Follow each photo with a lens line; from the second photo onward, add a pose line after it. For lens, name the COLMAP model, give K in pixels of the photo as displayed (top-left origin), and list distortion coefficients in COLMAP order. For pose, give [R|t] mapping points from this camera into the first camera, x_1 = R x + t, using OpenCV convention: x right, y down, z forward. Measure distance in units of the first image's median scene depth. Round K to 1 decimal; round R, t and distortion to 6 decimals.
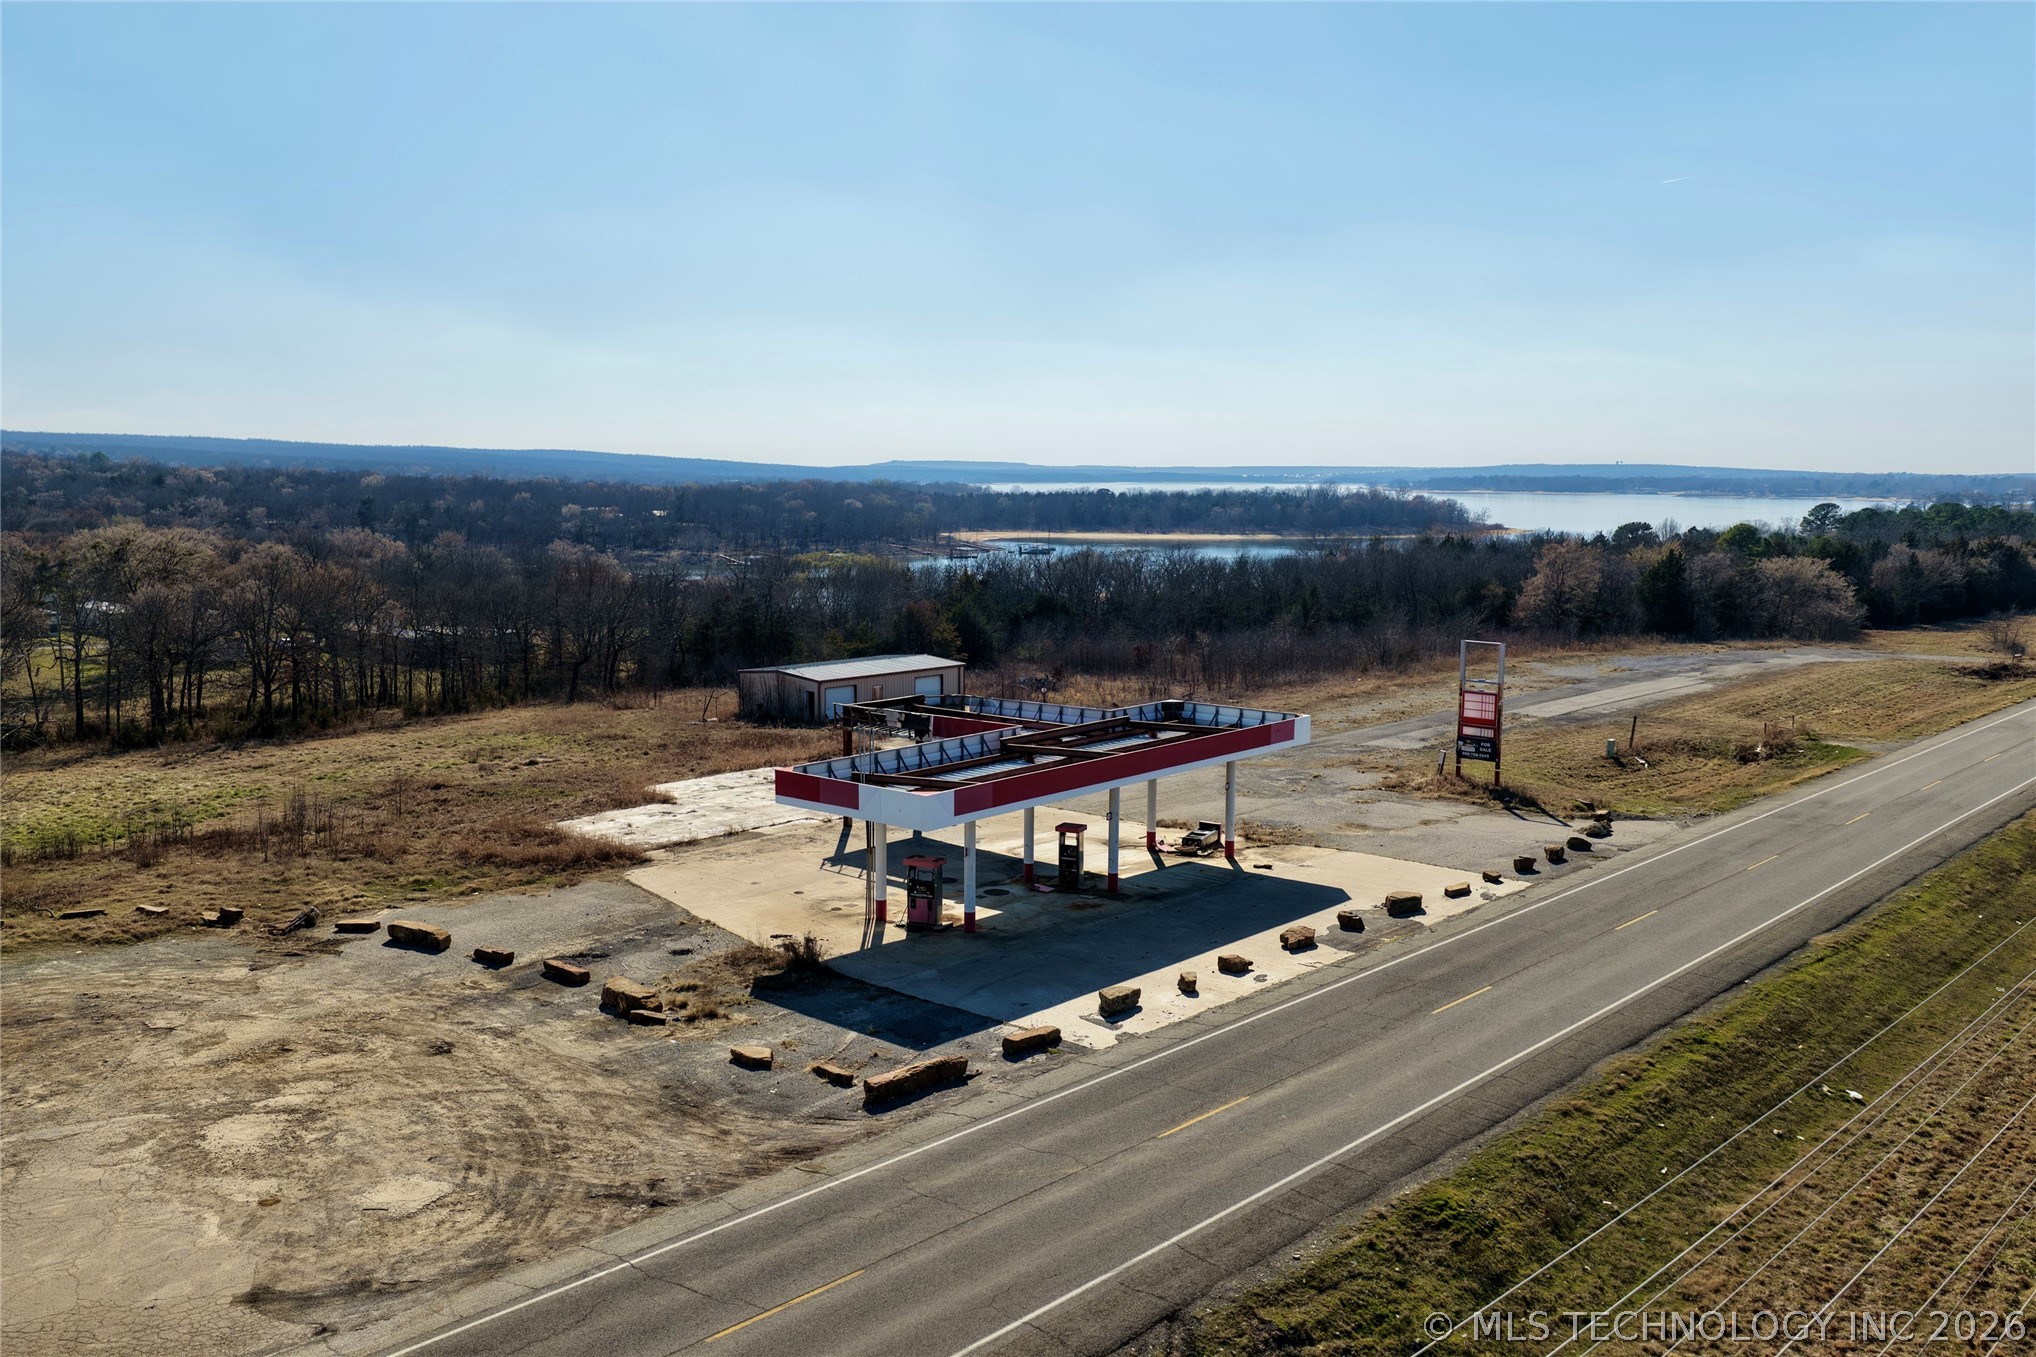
lens RADIAL K [[1686.7, 0, 1021.0], [0, 1686.7, 679.4], [0, 0, 1]] dist [-0.011120, 0.033765]
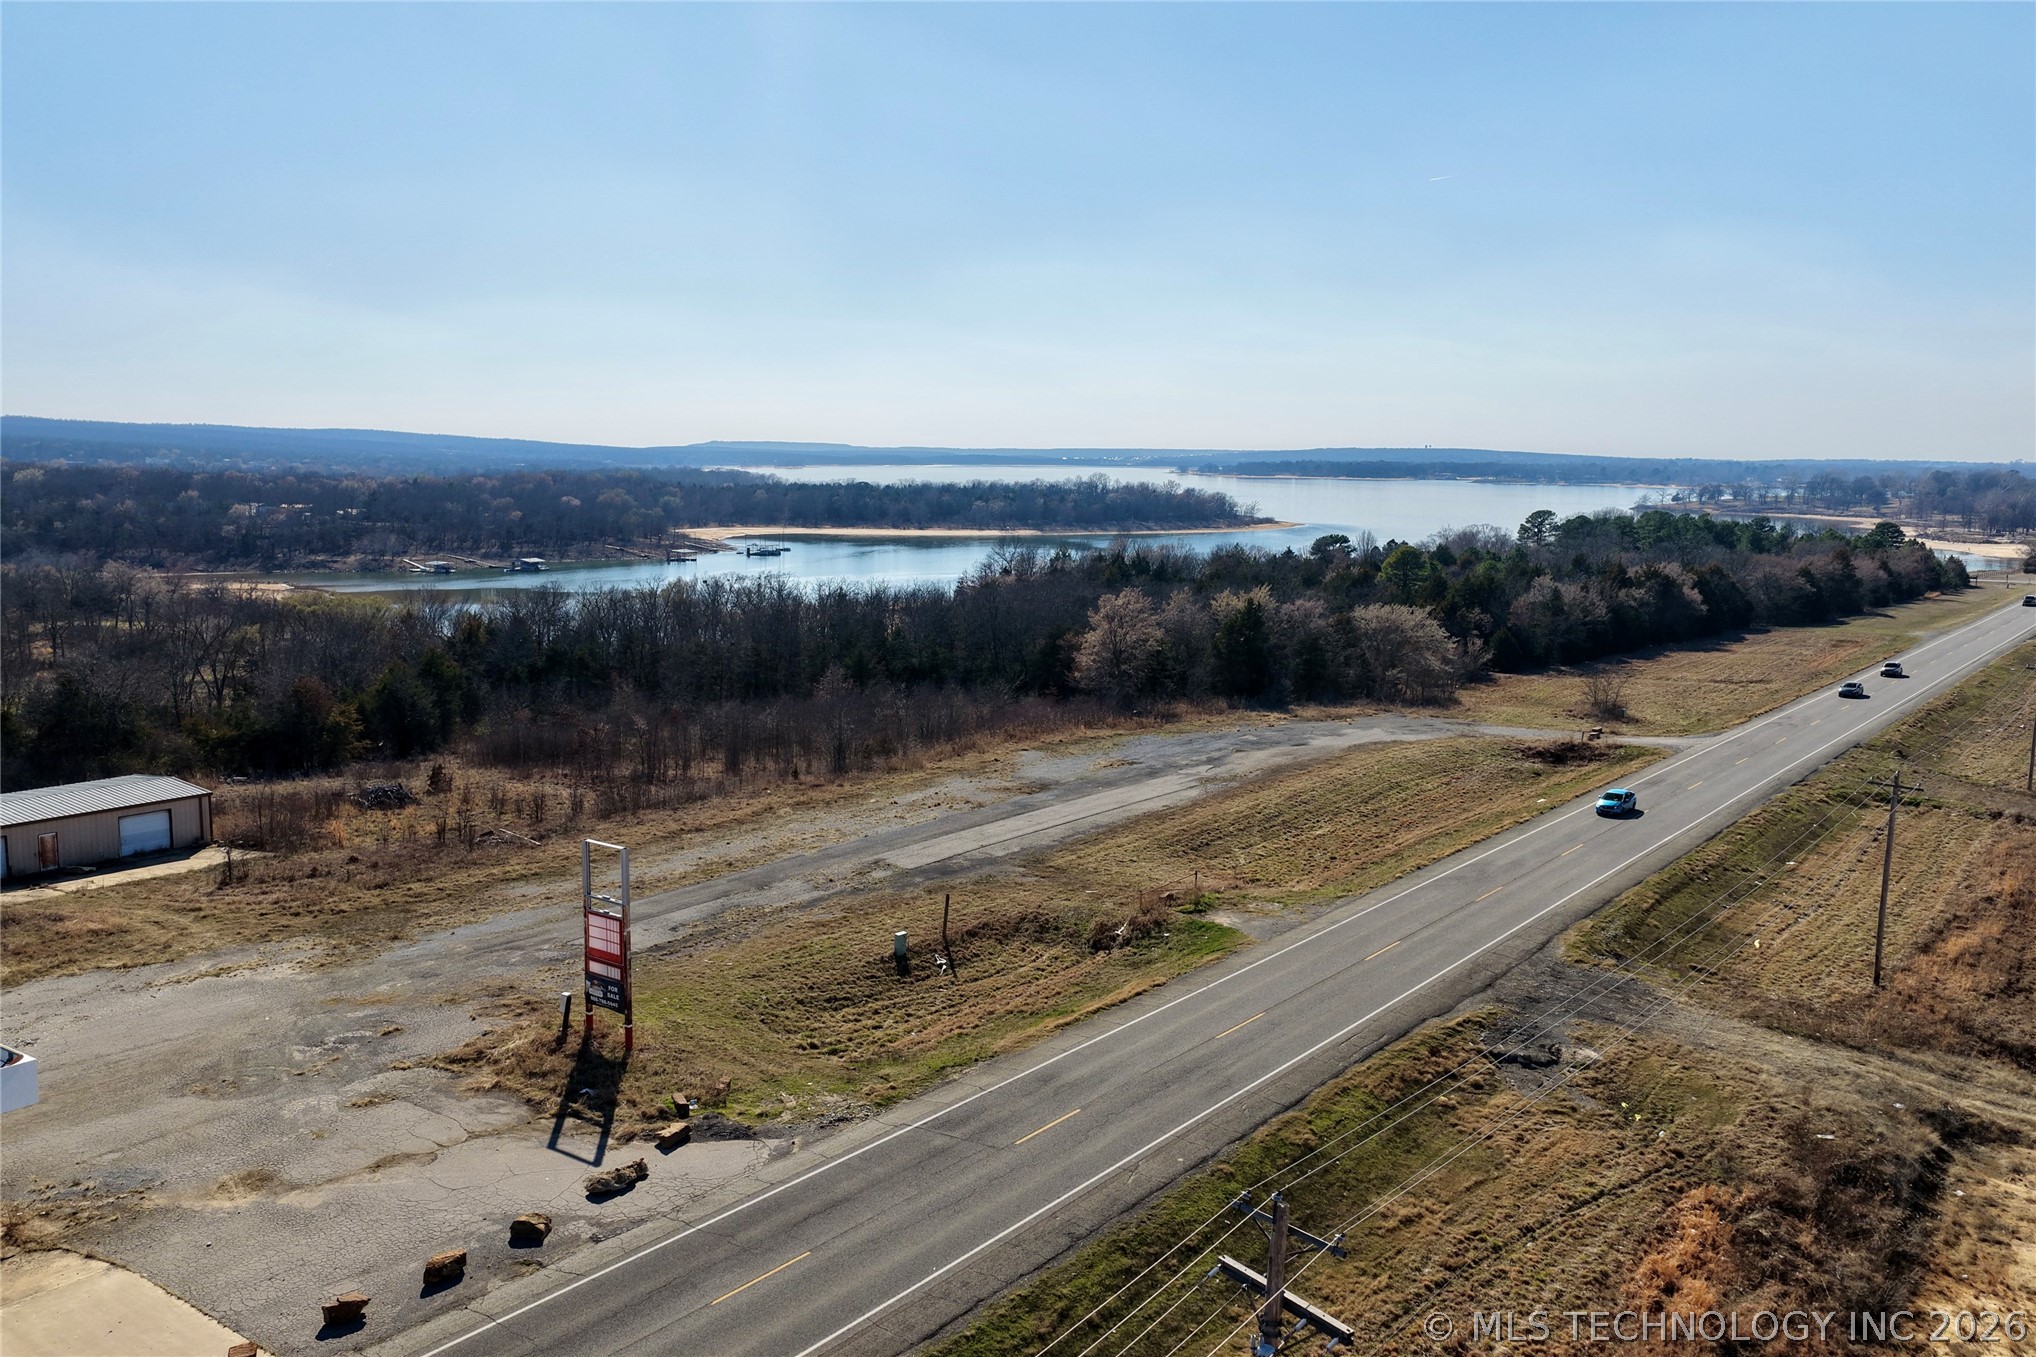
lens RADIAL K [[1686.7, 0, 1021.0], [0, 1686.7, 679.4], [0, 0, 1]] dist [-0.011120, 0.033765]
pose [[0.994879, -0.009064, 0.100662, 0.507979], [0.007938, 0.999901, 0.011585, -0.131504], [-0.100757, -0.010726, 0.994853, 0.386541]]
